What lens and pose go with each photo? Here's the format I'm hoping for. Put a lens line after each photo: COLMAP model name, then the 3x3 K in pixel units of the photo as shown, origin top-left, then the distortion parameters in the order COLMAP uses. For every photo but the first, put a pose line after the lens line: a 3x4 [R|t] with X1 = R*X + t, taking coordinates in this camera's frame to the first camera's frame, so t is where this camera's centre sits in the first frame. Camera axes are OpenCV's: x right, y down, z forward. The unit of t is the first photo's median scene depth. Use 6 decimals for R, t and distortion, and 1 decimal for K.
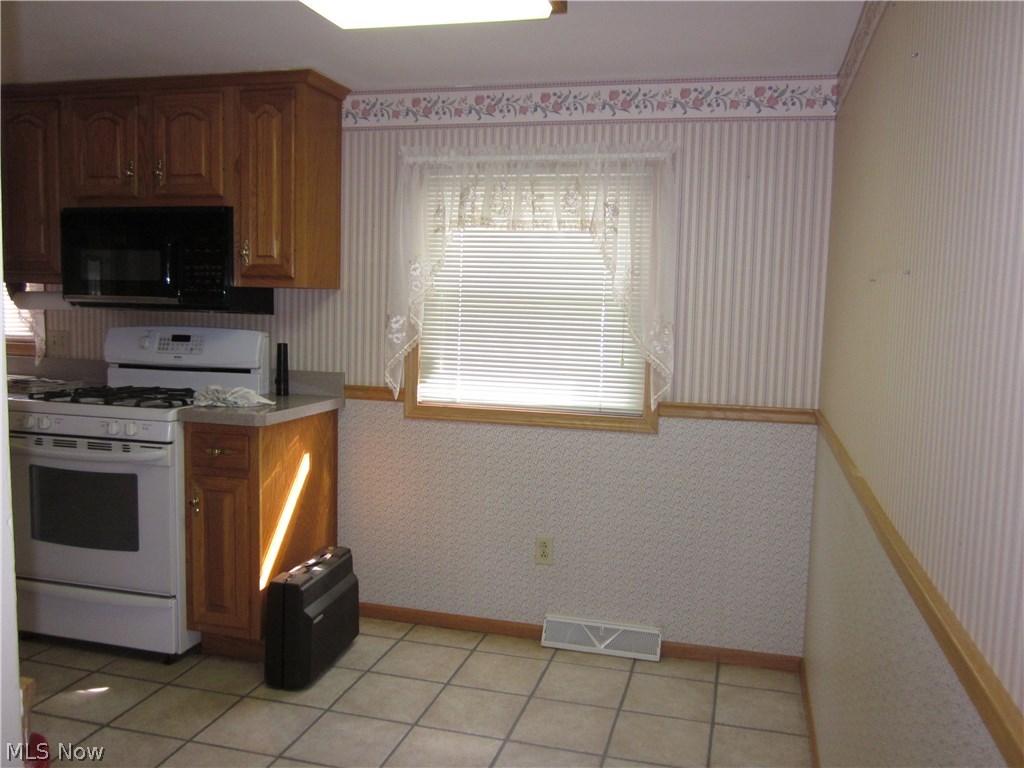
lens RADIAL K [[858.8, 0, 513.5], [0, 858.8, 389.0], [0, 0, 1]] dist [-0.021675, -0.003033]
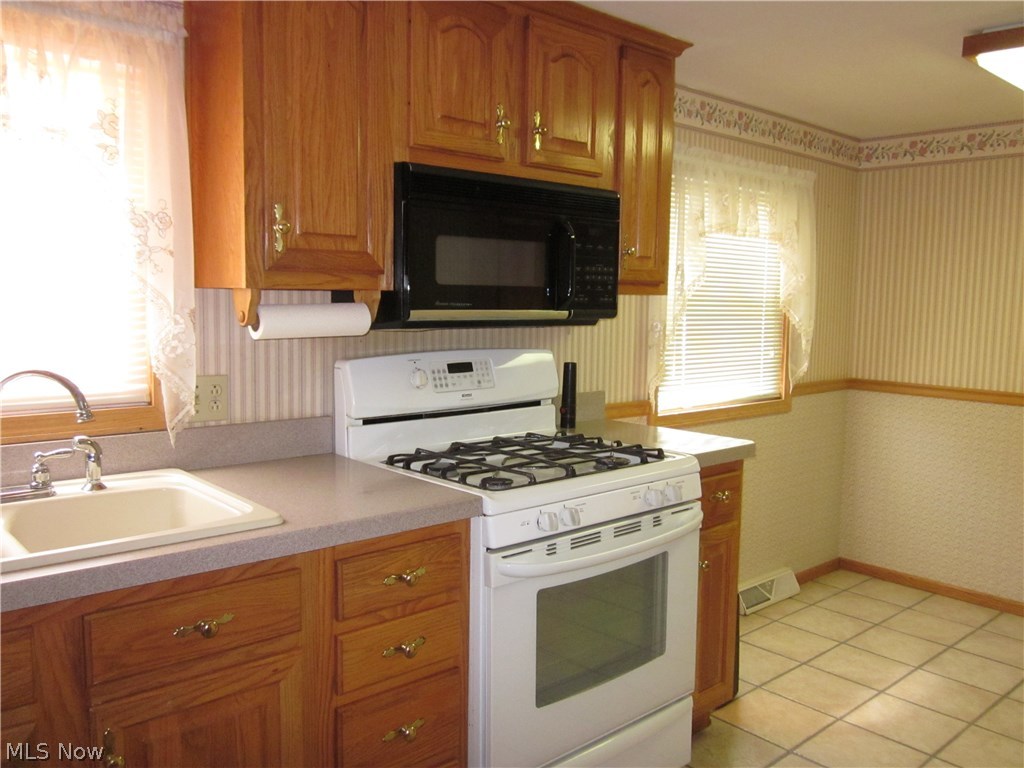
lens RADIAL K [[858.8, 0, 514.6], [0, 858.8, 376.5], [0, 0, 1]] dist [-0.021675, -0.003033]
pose [[0.529544, -0.093462, 0.843118, -0.977145], [0.081893, 0.994902, 0.058853, -0.092114], [-0.844320, 0.037880, 0.534498, 0.616430]]
